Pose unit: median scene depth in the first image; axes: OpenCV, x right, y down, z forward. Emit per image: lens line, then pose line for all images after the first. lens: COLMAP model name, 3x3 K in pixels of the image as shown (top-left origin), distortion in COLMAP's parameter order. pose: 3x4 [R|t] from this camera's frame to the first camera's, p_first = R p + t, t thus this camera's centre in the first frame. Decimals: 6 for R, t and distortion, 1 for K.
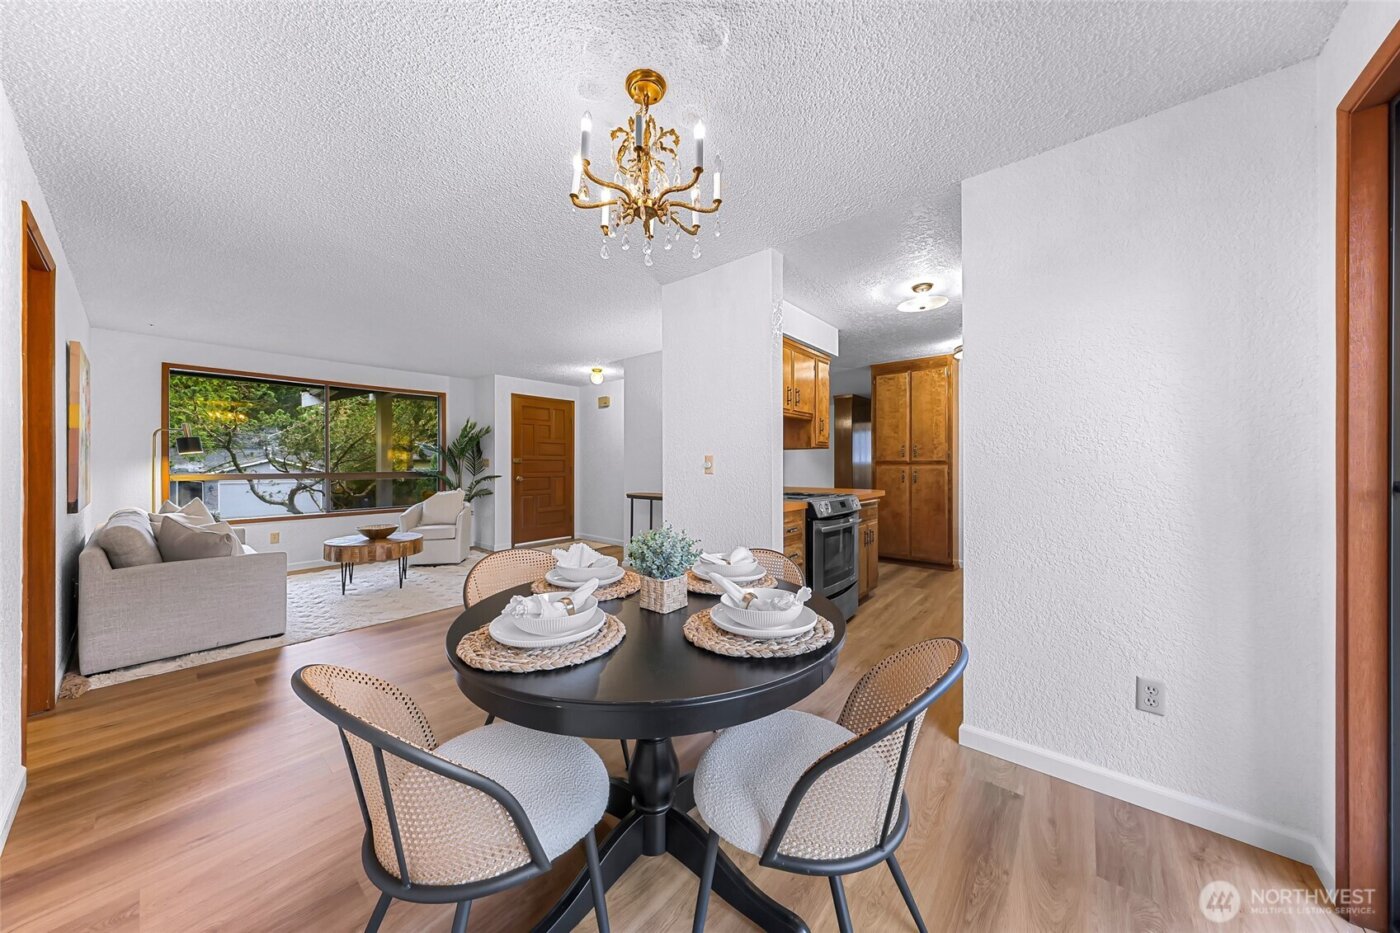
lens RADIAL K [[454.8, 0, 700.0], [0, 454.8, 466.5], [0, 0, 1]] dist [0.000995, 0.000005]
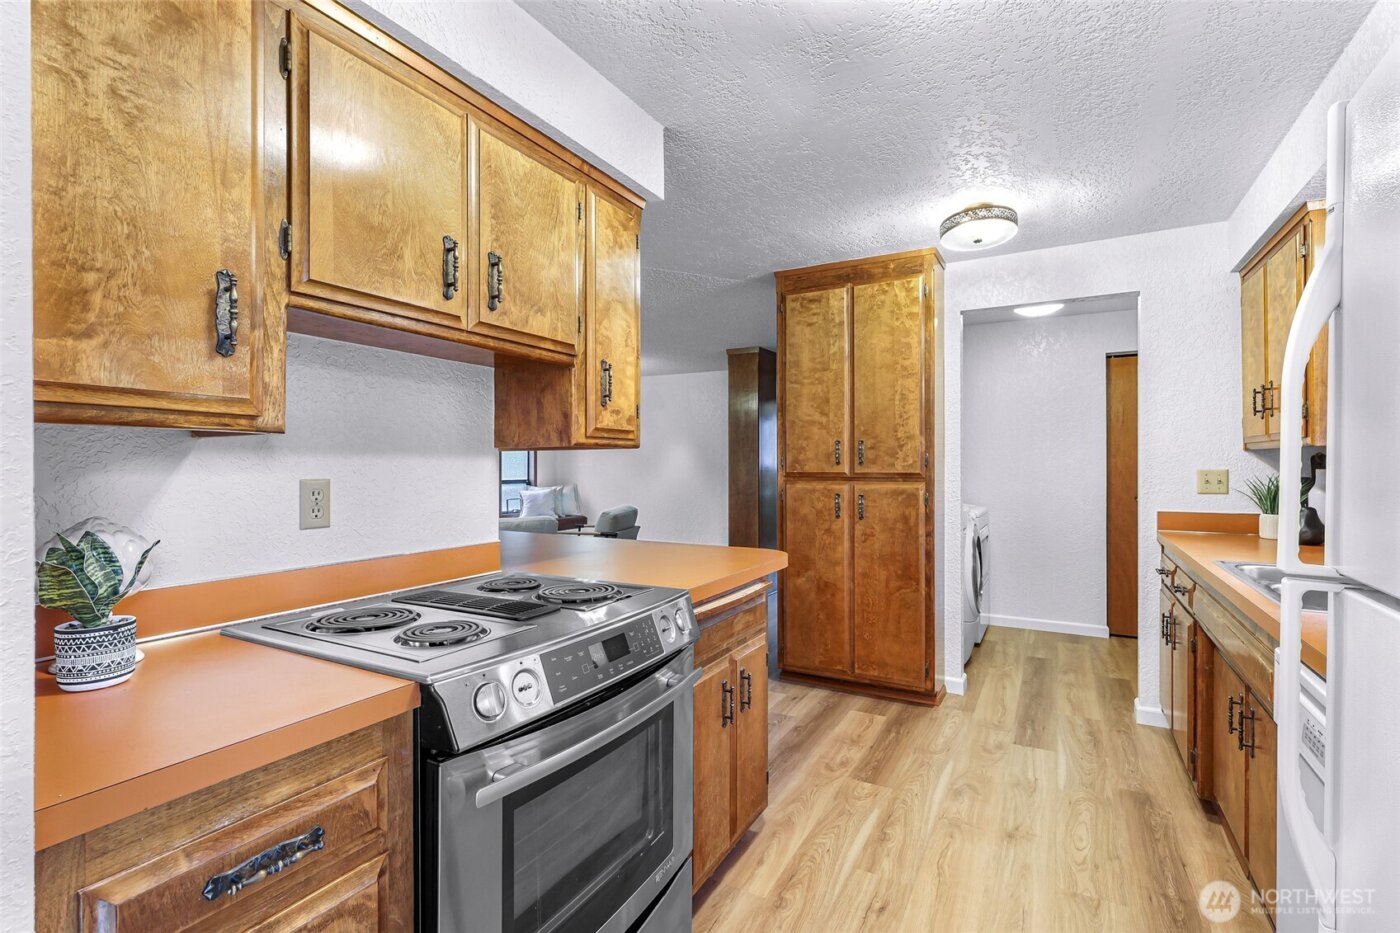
lens RADIAL K [[628.3, 0, 700.0], [0, 628.3, 466.5], [0, 0, 1]] dist [-0.026797, 0.000027]
pose [[0.983143, -0.000701, 0.182838, 0.190498], [0.001155, 0.999997, -0.002376, -0.018268], [-0.182836, 0.002547, 0.983140, 0.392631]]
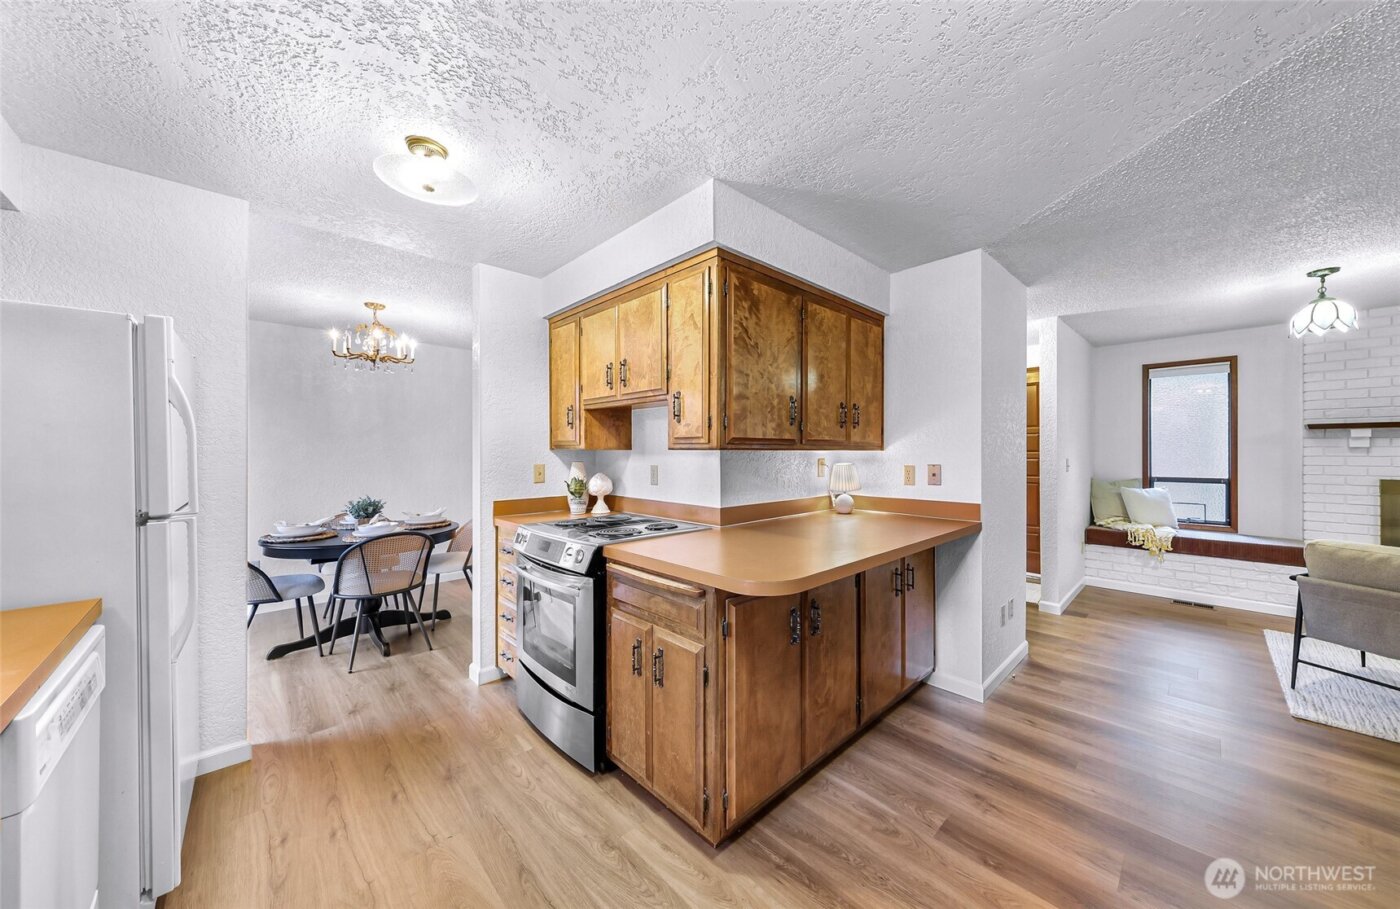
lens RADIAL K [[487.9, 0, 731.0], [0, 487.9, 452.2], [0, 0, 1]] dist [-0.000339, 0.000049]
pose [[-0.084897, 0.002855, -0.996386, 0.610237], [-0.004701, 0.999984, 0.003266, -0.030121], [0.996379, 0.004962, -0.084882, 0.836165]]
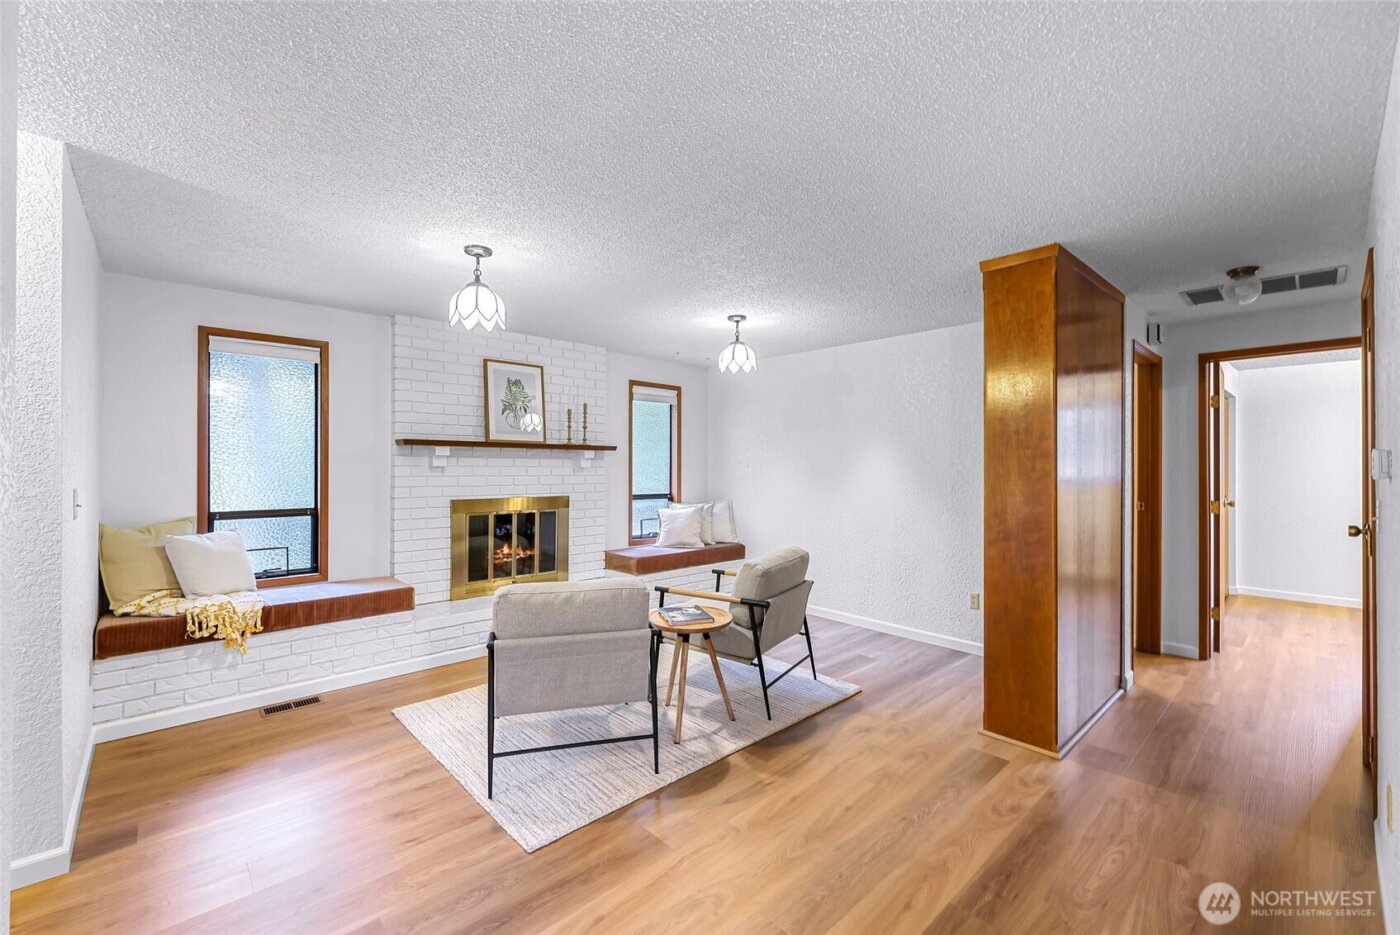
lens RADIAL K [[570.1, 0, 700.0], [0, 570.1, 467.5], [0, 0, 1]] dist [0.002164, 0.000385]
pose [[0.992256, 0.003243, -0.124170, 0.254093], [-0.004252, 0.999960, -0.007864, -0.033558], [0.124139, 0.008331, 0.992230, 0.970340]]
